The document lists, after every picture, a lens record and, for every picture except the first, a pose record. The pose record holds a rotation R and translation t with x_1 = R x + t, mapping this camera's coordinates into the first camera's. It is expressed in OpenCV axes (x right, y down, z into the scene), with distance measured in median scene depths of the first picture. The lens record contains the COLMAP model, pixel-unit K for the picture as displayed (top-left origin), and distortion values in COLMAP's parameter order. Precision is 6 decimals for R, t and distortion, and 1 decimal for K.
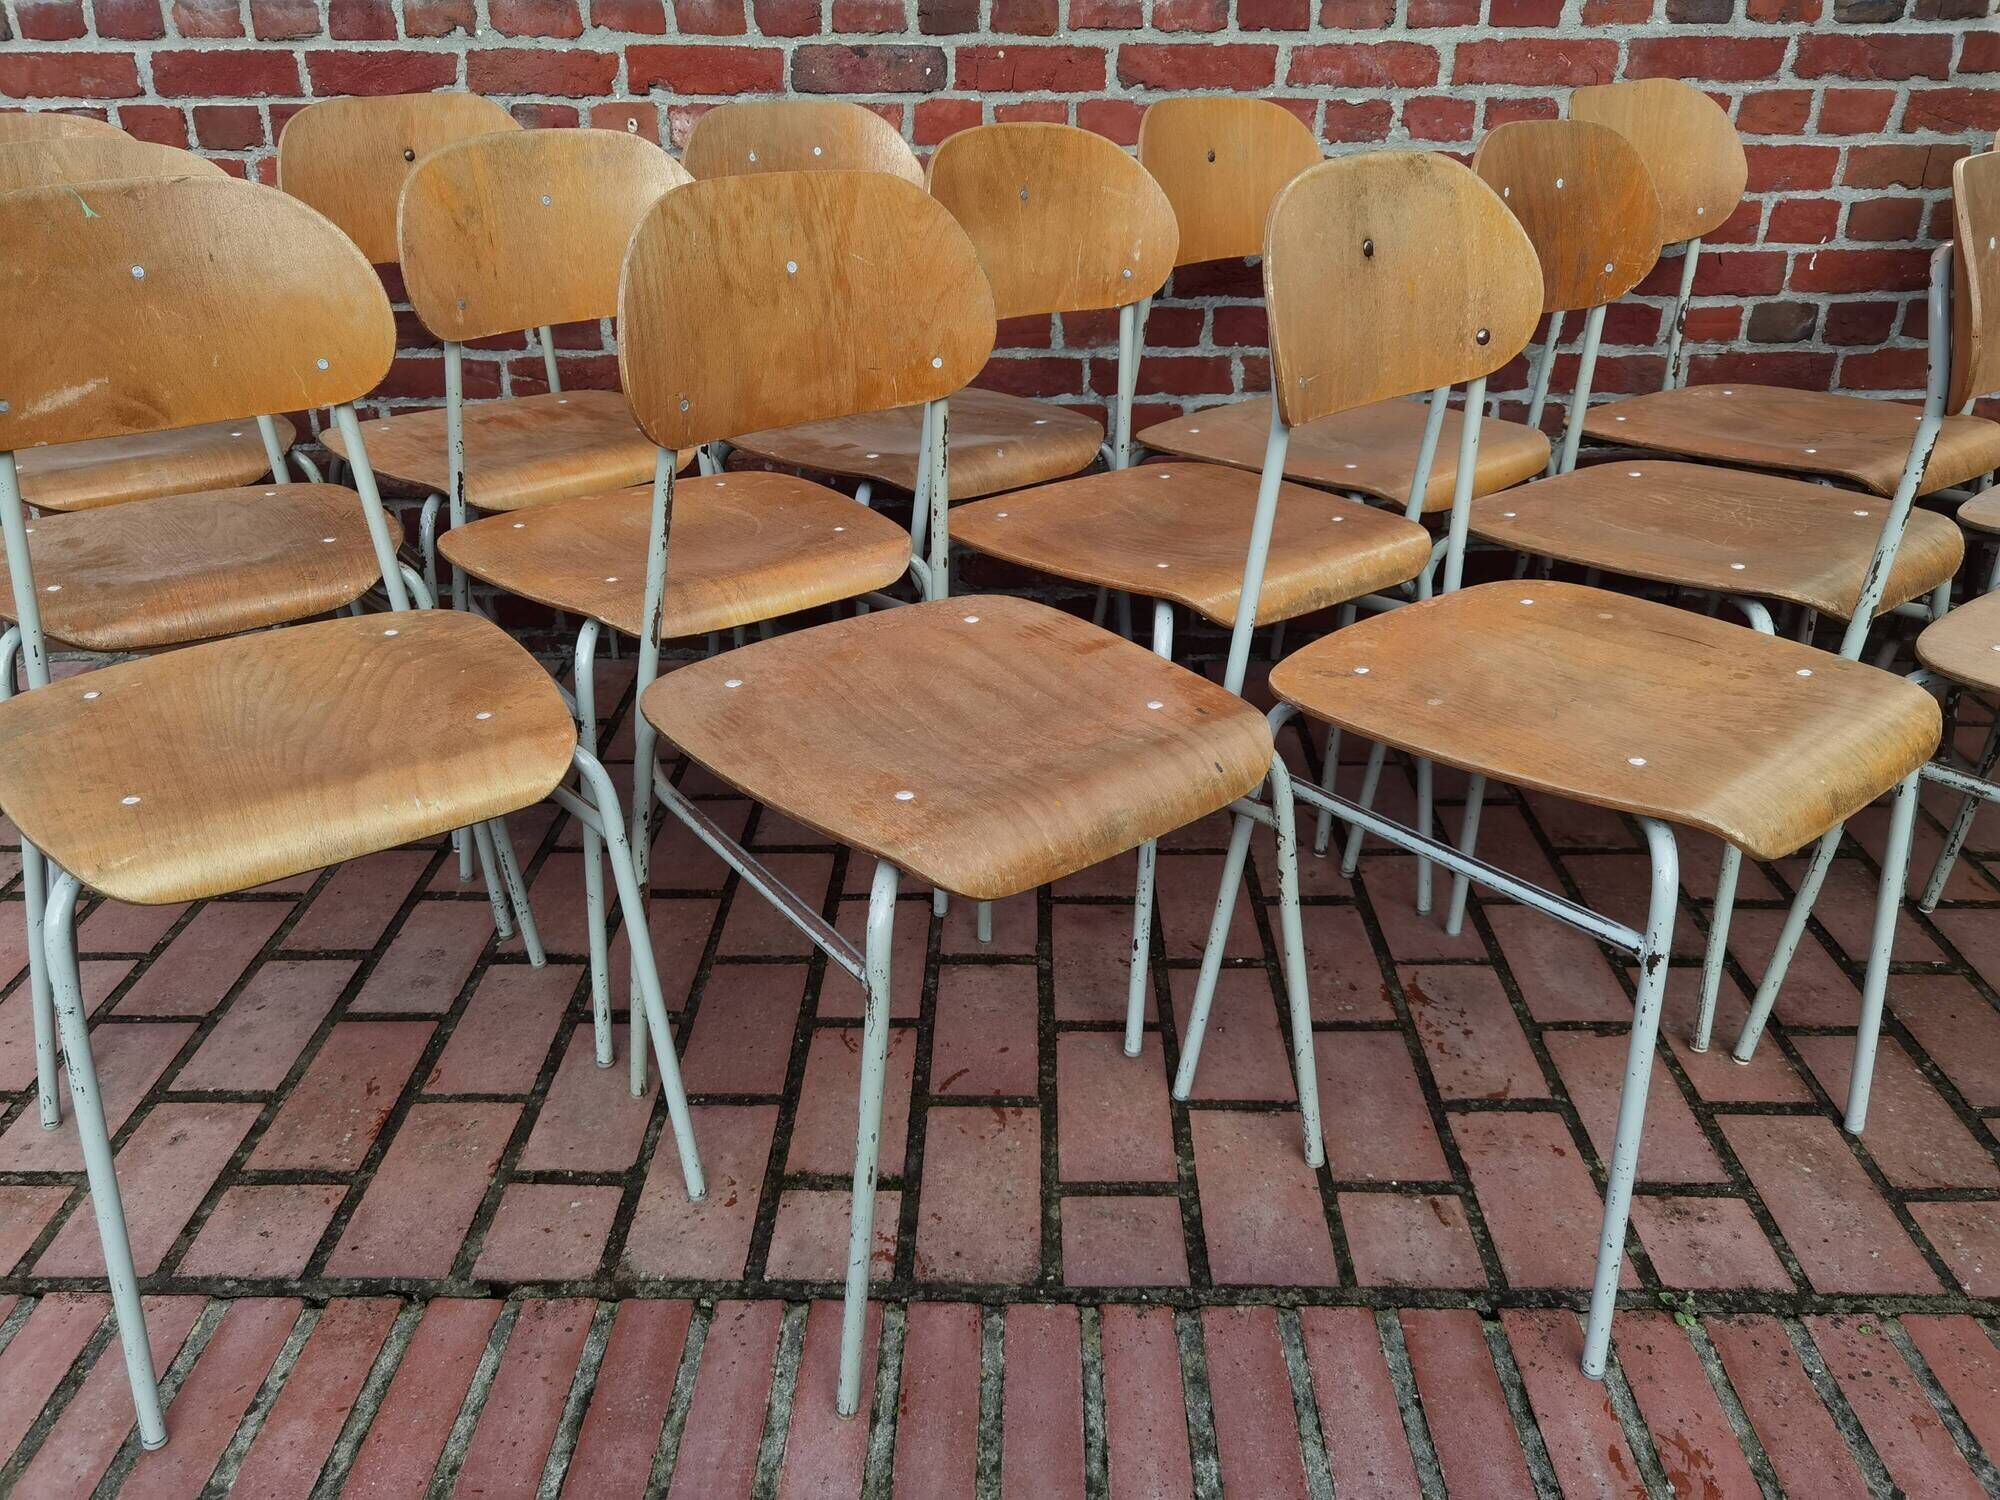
lens RADIAL K [[1584.2, 0, 1002.5], [0, 1584.2, 724.6], [0, 0, 1]] dist [0.022455, -0.024641]
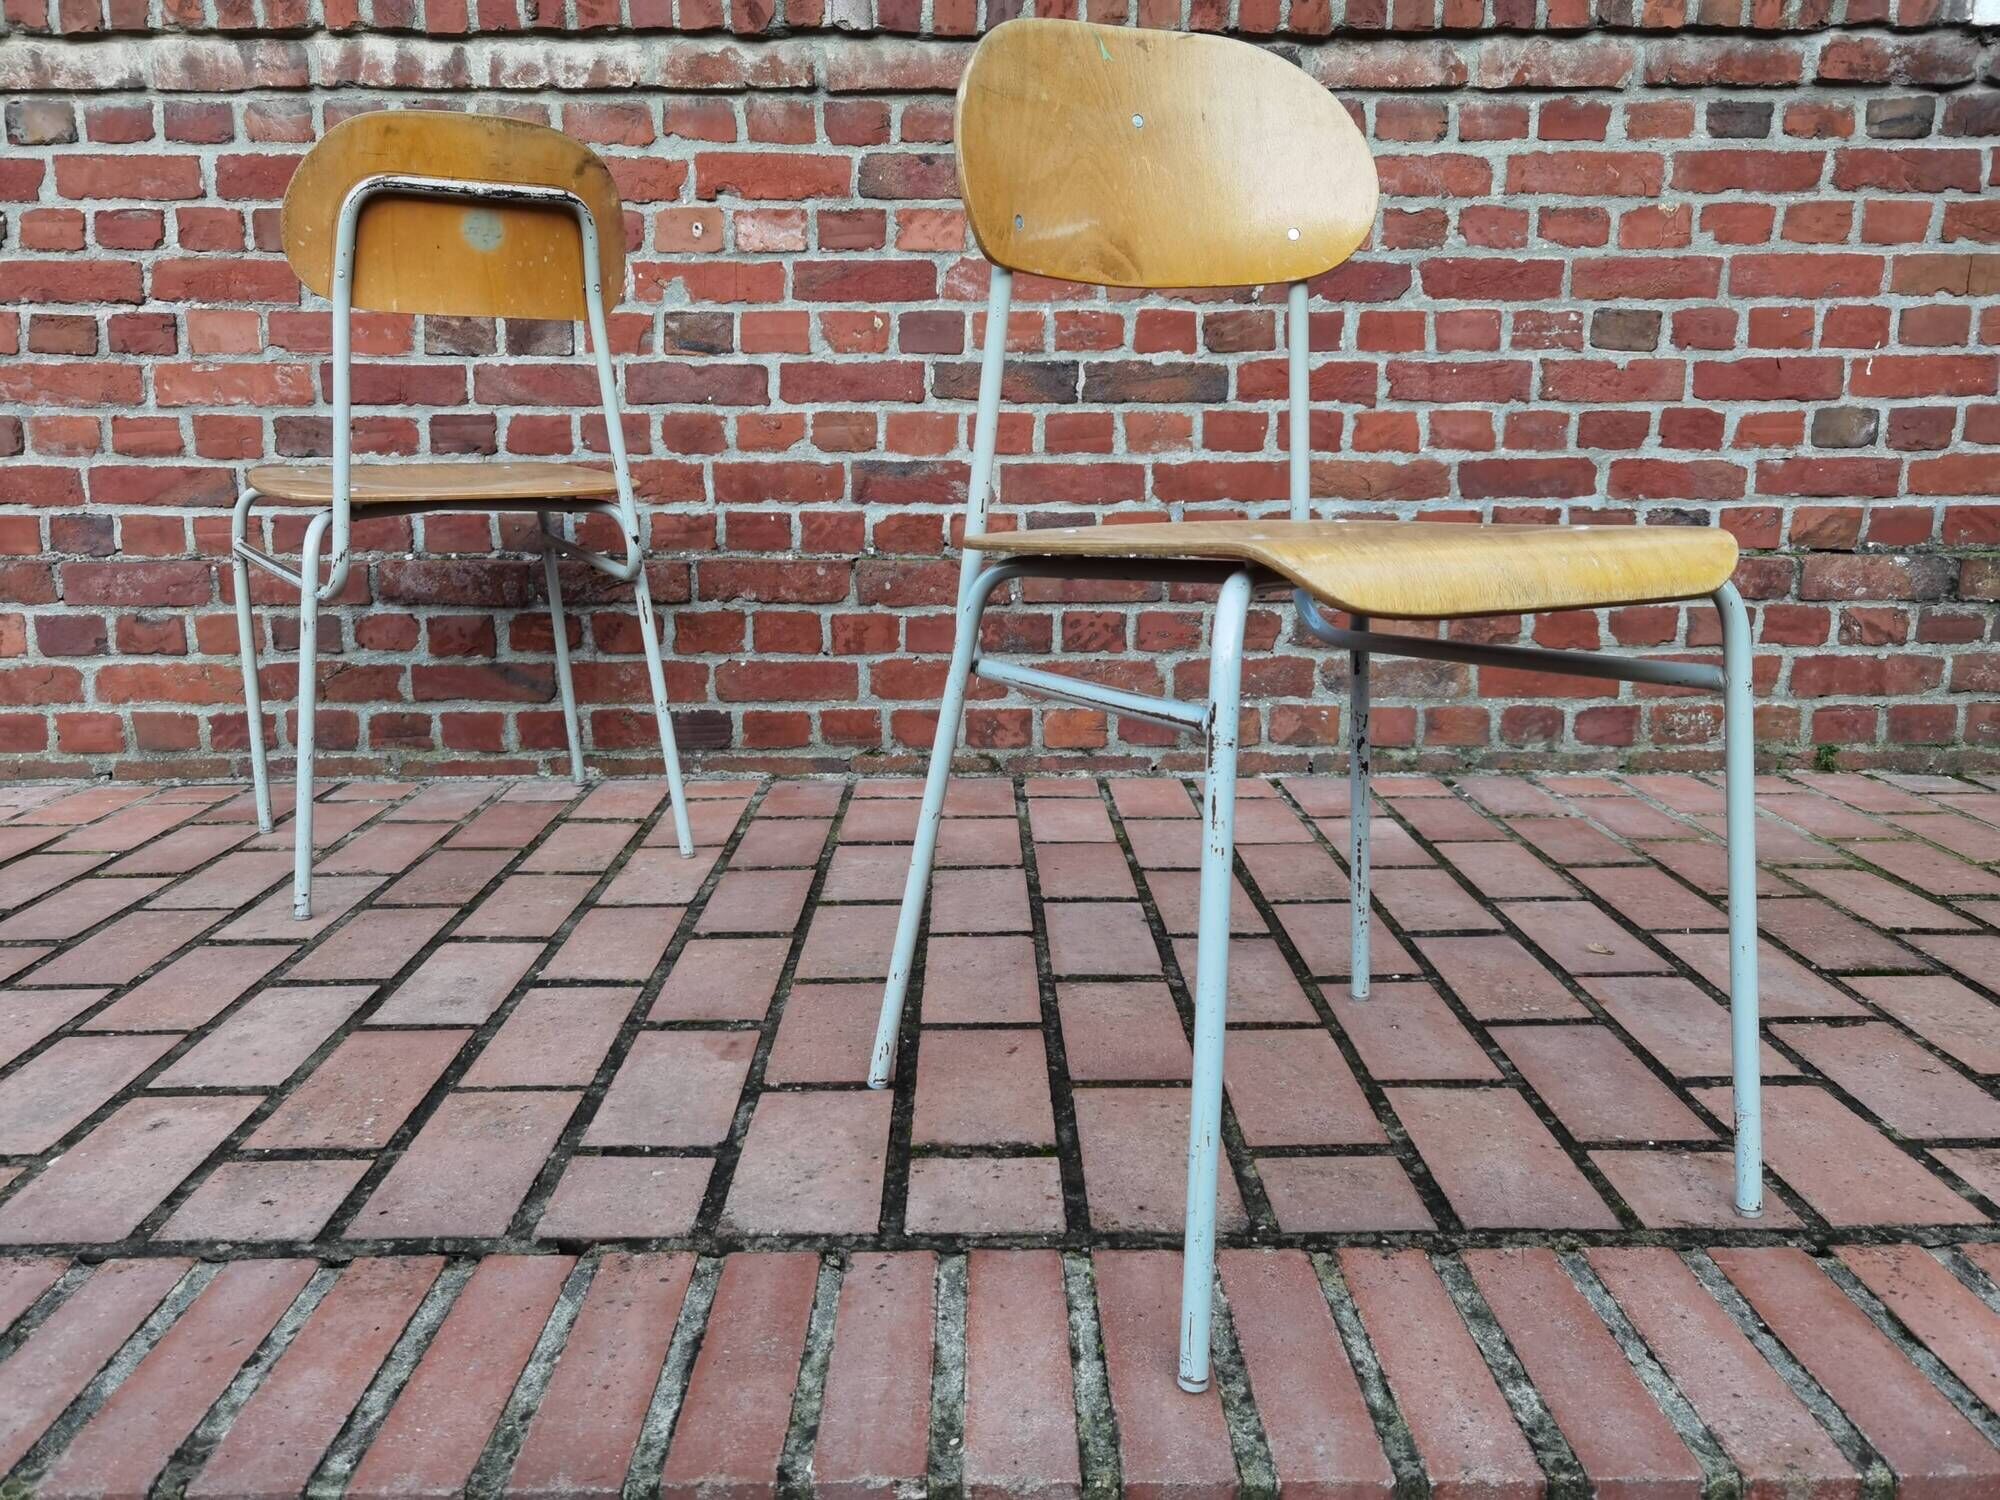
lens RADIAL K [[1584.2, 0, 996.5], [0, 1584.2, 742.1], [0, 0, 1]] dist [0.022455, -0.024641]
pose [[0.999454, -0.000899, 0.033035, -0.111950], [0.008821, 0.970622, -0.240448, 0.259560], [-0.031848, 0.240608, 0.970100, 0.143670]]
